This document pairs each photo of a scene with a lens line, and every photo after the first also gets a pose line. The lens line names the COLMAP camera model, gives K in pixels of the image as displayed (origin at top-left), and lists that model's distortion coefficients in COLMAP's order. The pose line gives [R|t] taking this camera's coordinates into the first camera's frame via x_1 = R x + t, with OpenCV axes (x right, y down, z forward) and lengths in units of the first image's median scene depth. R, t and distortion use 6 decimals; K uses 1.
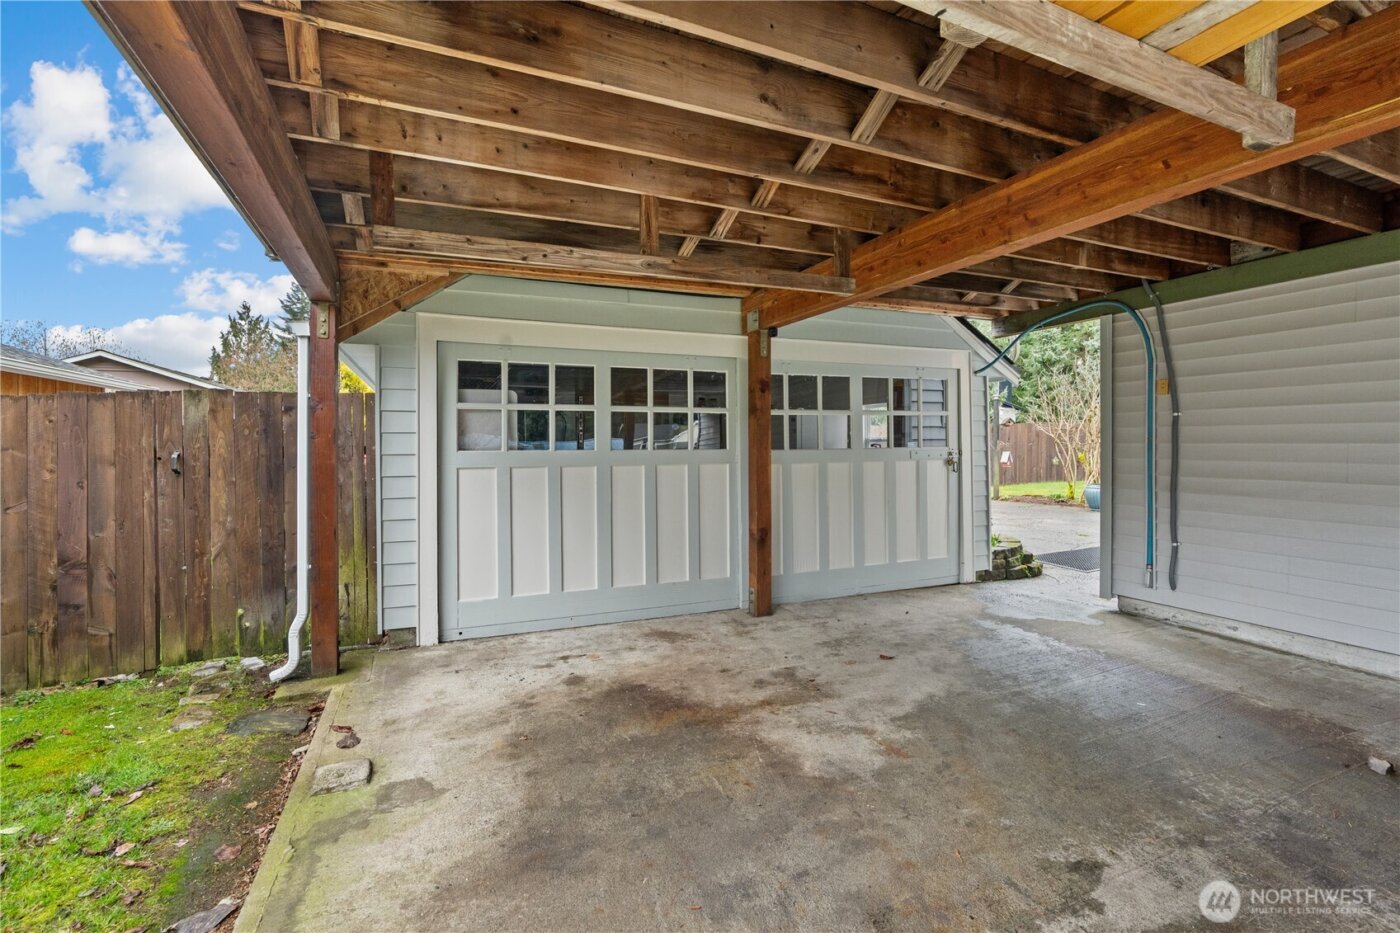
lens RADIAL K [[651.1, 0, 701.5], [0, 651.1, 444.9], [0, 0, 1]] dist [-0.001871, -0.000393]
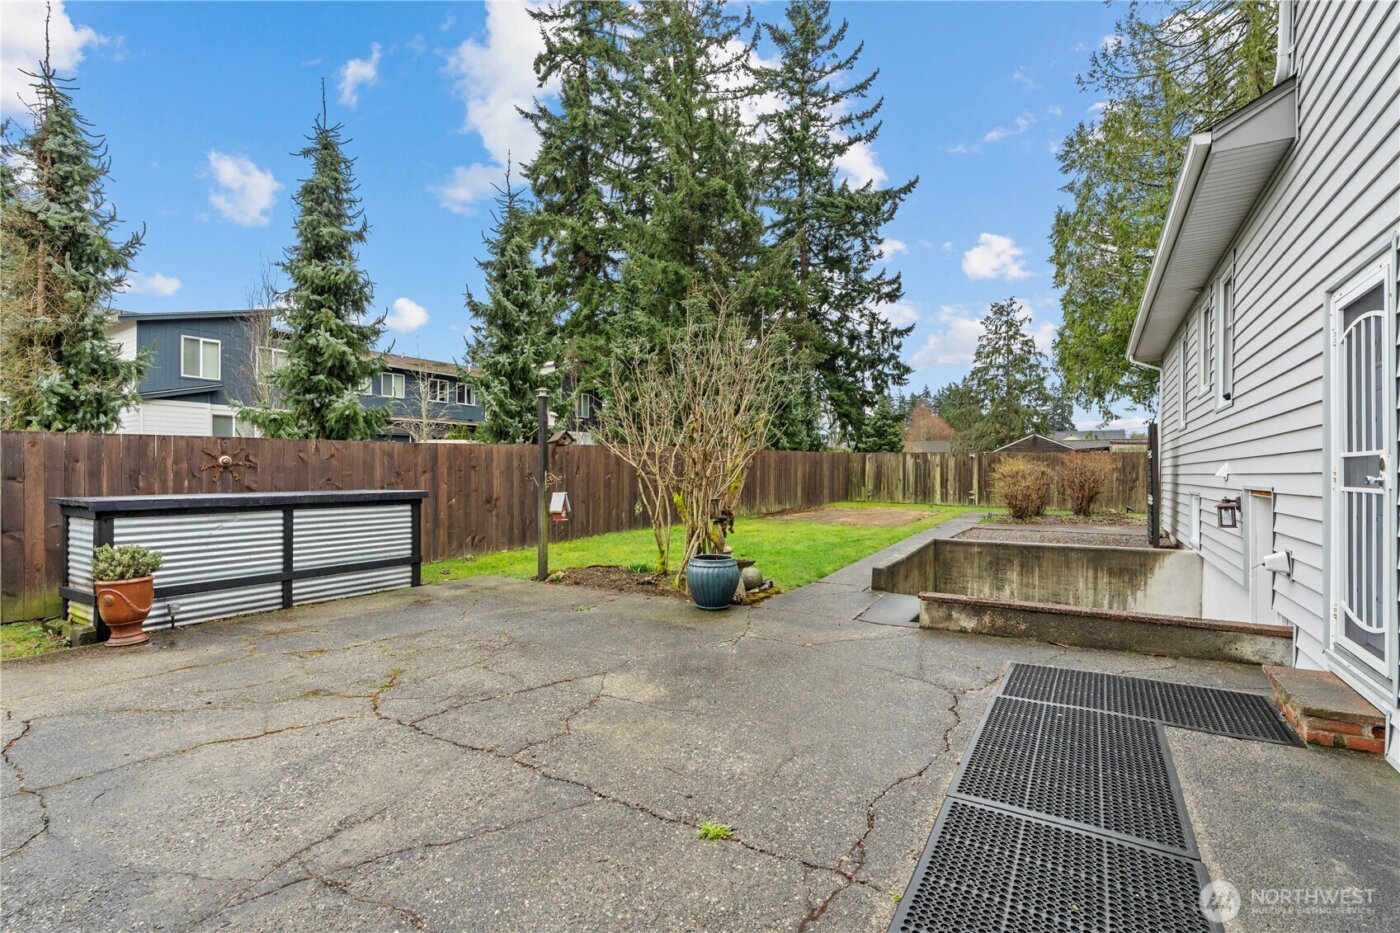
lens RADIAL K [[628.8, 0, 700.0], [0, 628.8, 466.5], [0, 0, 1]] dist [-0.001338, -0.000230]
pose [[0.832234, 0.008975, 0.554352, 0.274632], [-0.002644, 0.999922, -0.012219, -0.005330], [-0.554418, 0.008703, 0.832193, 0.495896]]
